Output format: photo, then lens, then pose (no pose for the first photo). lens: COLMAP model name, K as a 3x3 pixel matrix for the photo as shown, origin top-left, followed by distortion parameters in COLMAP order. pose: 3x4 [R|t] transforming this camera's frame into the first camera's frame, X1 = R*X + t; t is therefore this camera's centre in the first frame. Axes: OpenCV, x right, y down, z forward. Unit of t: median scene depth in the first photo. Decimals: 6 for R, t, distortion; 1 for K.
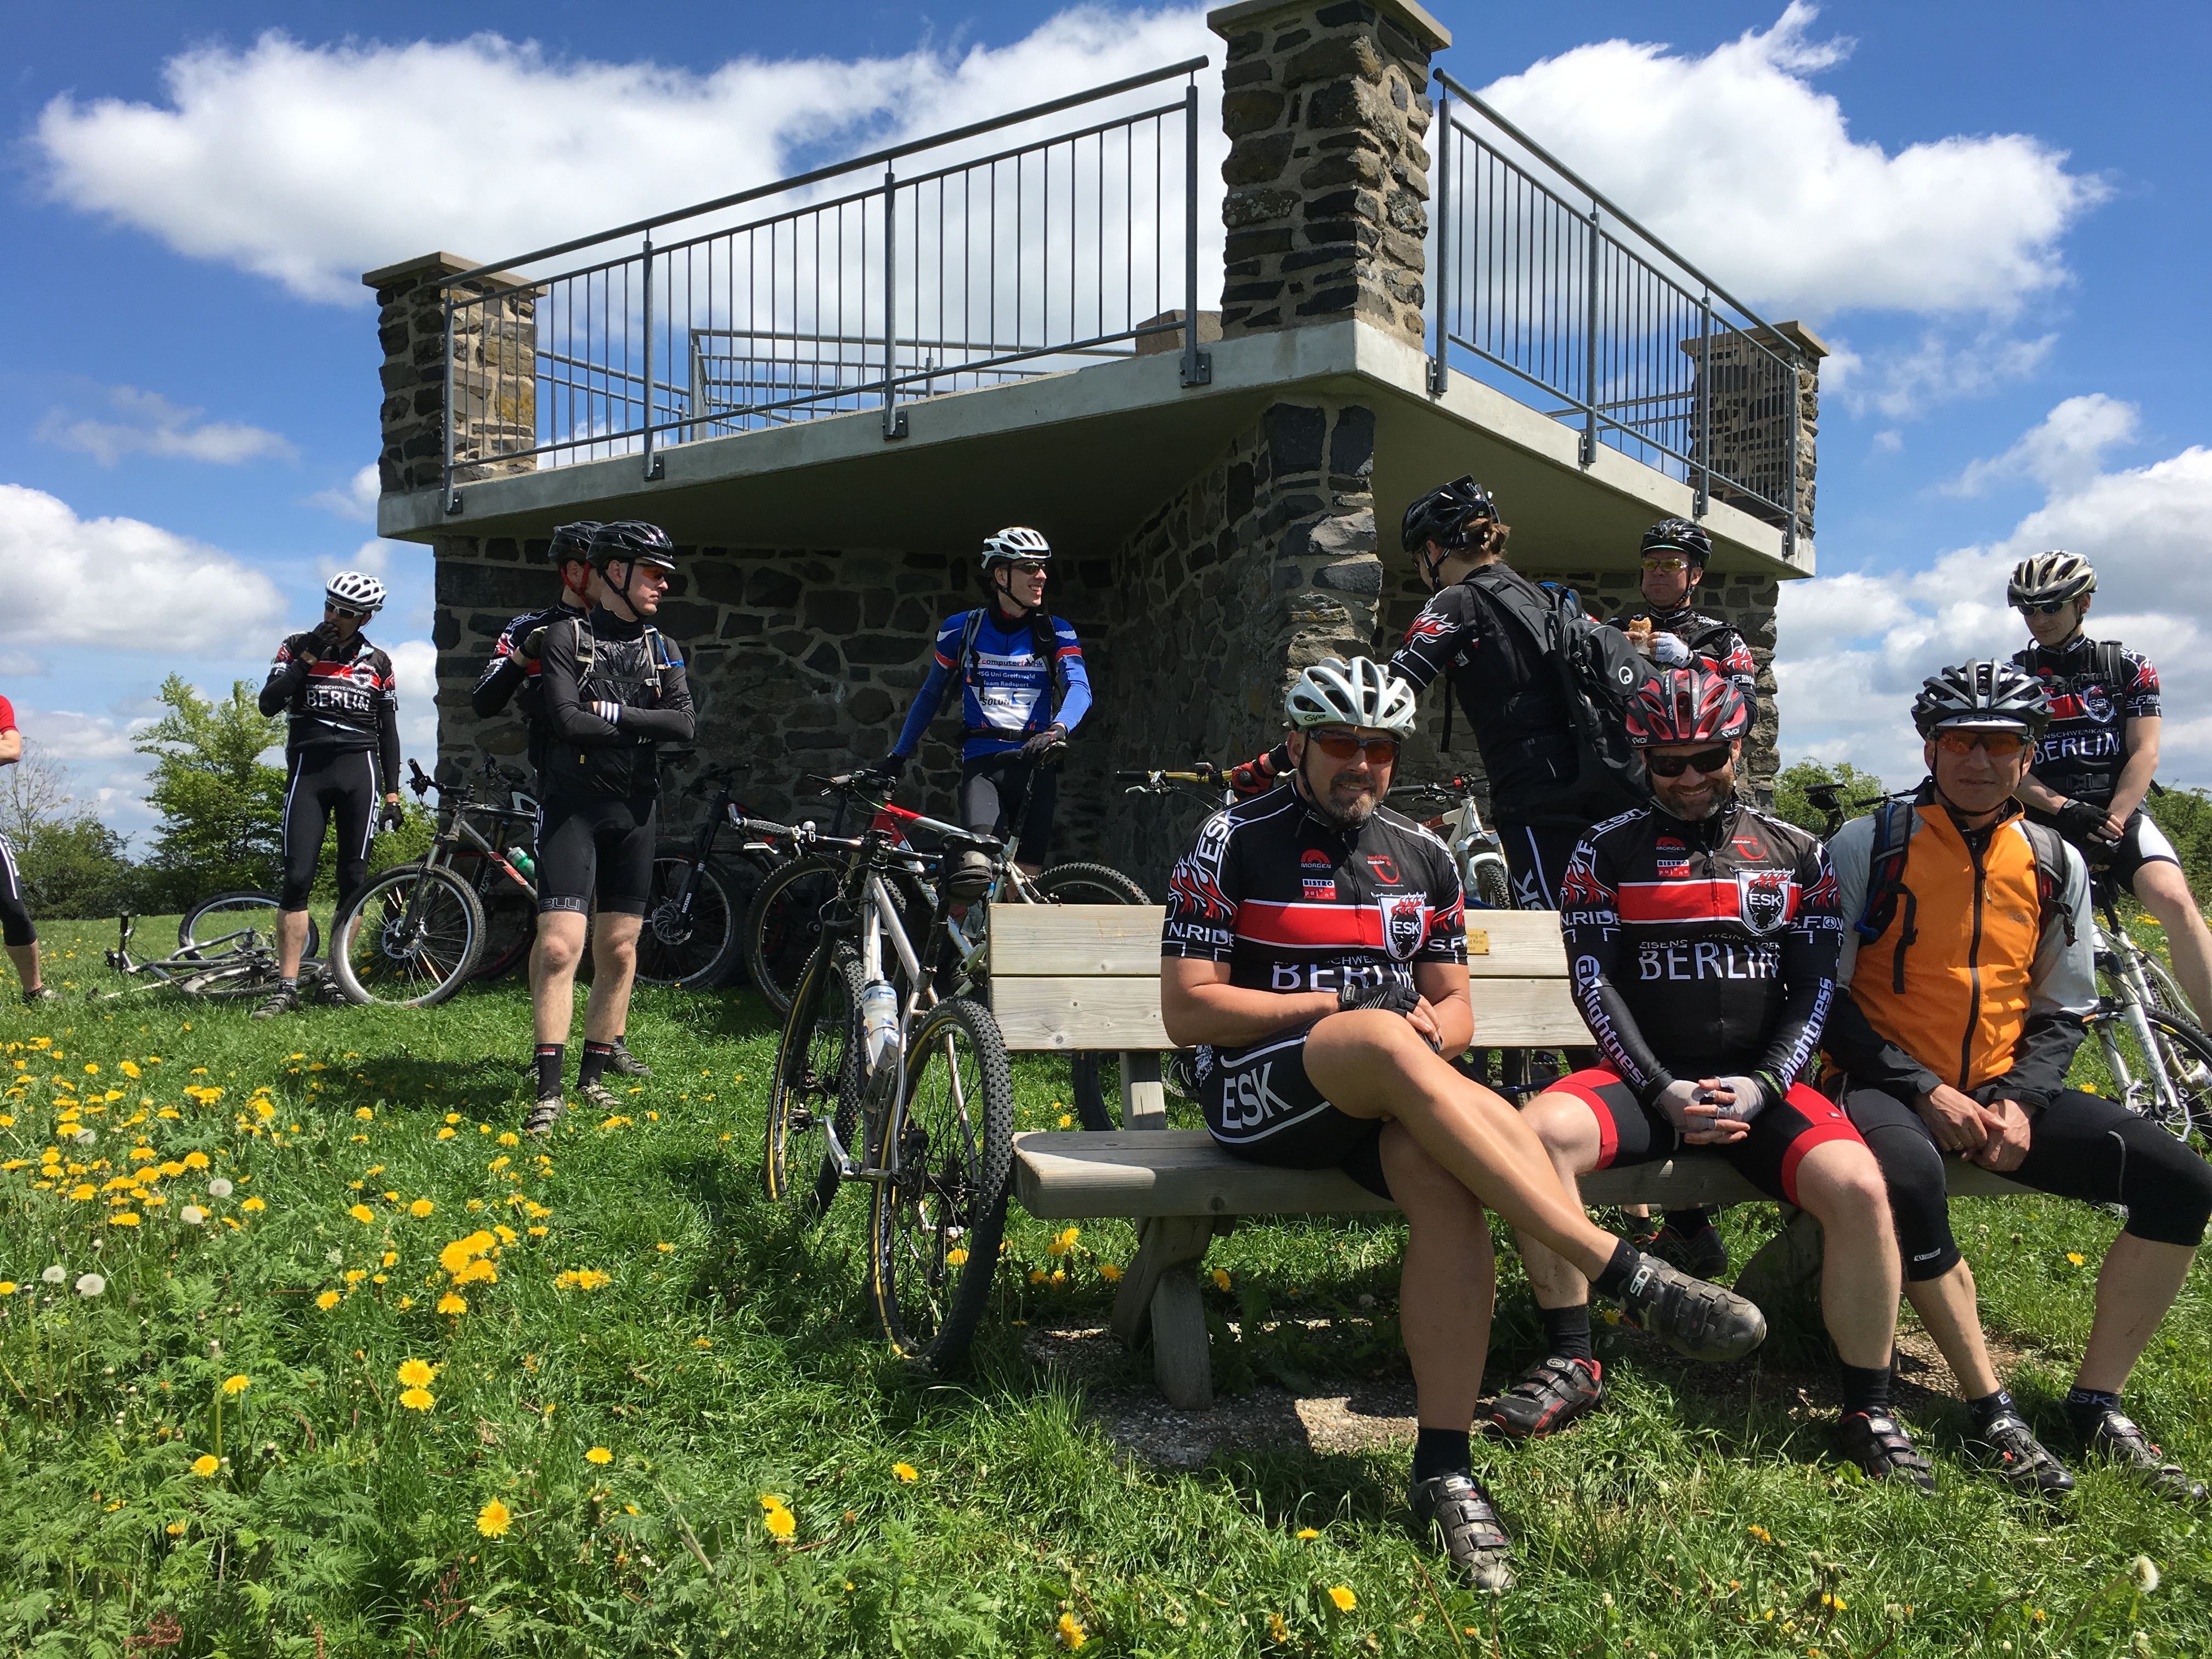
lens RADIAL K [[1838.9, 0, 1118.1], [0, 1838.9, 820.1], [0, 0, 1]] dist [0.070709, -0.089622]
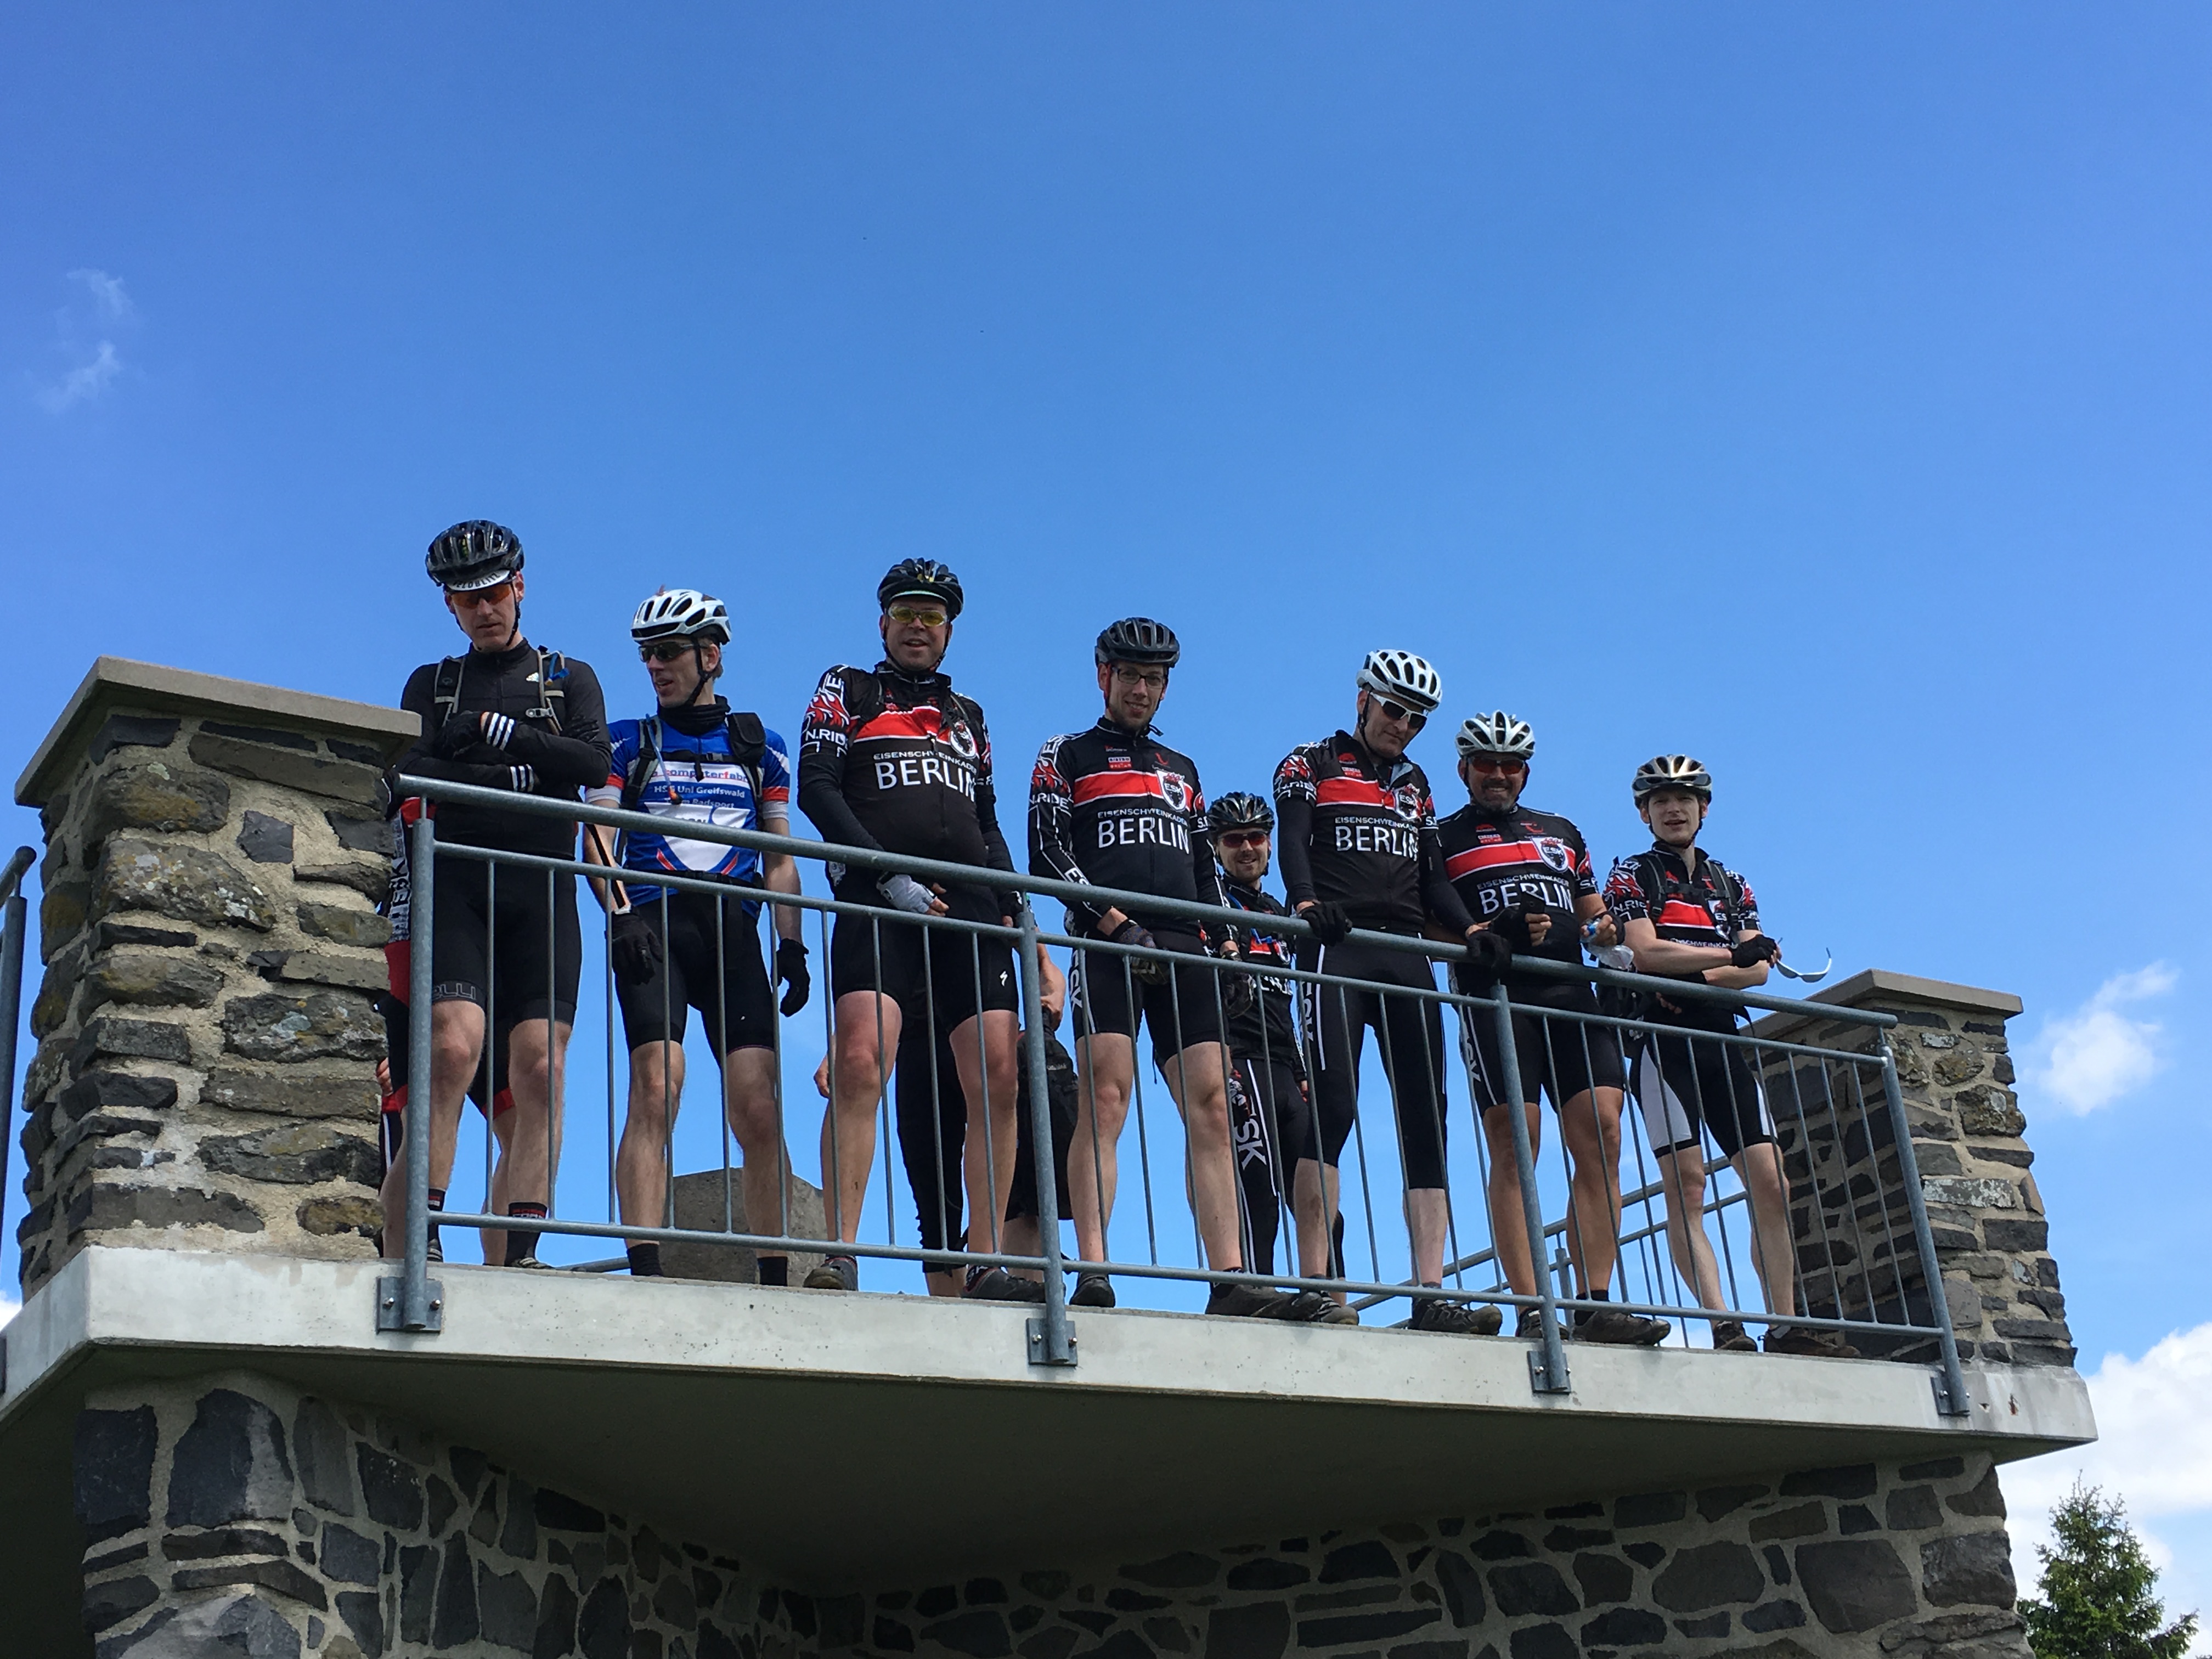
lens RADIAL K [[2632.2, 0, 1097.6], [0, 2632.2, 826.7], [0, 0, 1]] dist [0.055733, 0.000000]
pose [[0.926026, -0.224565, -0.303390, 0.631190], [0.096804, 0.918180, -0.384153, -0.056626], [0.364834, 0.326367, 0.871998, 0.380755]]
